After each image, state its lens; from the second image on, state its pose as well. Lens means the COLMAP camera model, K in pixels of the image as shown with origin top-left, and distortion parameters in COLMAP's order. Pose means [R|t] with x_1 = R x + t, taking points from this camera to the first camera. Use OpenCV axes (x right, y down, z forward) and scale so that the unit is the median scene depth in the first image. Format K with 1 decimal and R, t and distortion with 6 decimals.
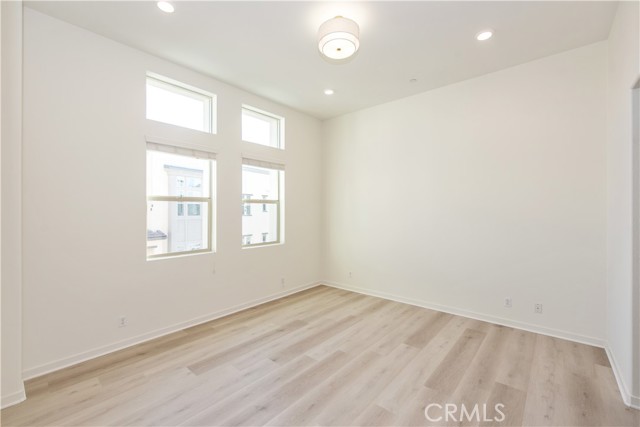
lens RADIAL K [[276.1, 0, 321.1], [0, 276.1, 211.0], [0, 0, 1]] dist [0.001244, -0.000338]
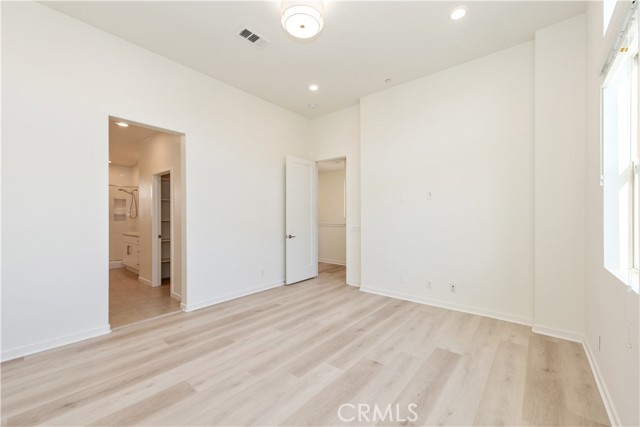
lens RADIAL K [[254.8, 0, 320.0], [0, 254.8, 213.5], [0, 0, 1]] dist [0.000239, -0.000005]
pose [[-0.999971, 0.003580, -0.006791, 0.012055], [0.003607, 0.999986, -0.003934, 0.074469], [0.006777, -0.003958, -0.999969, 1.939874]]
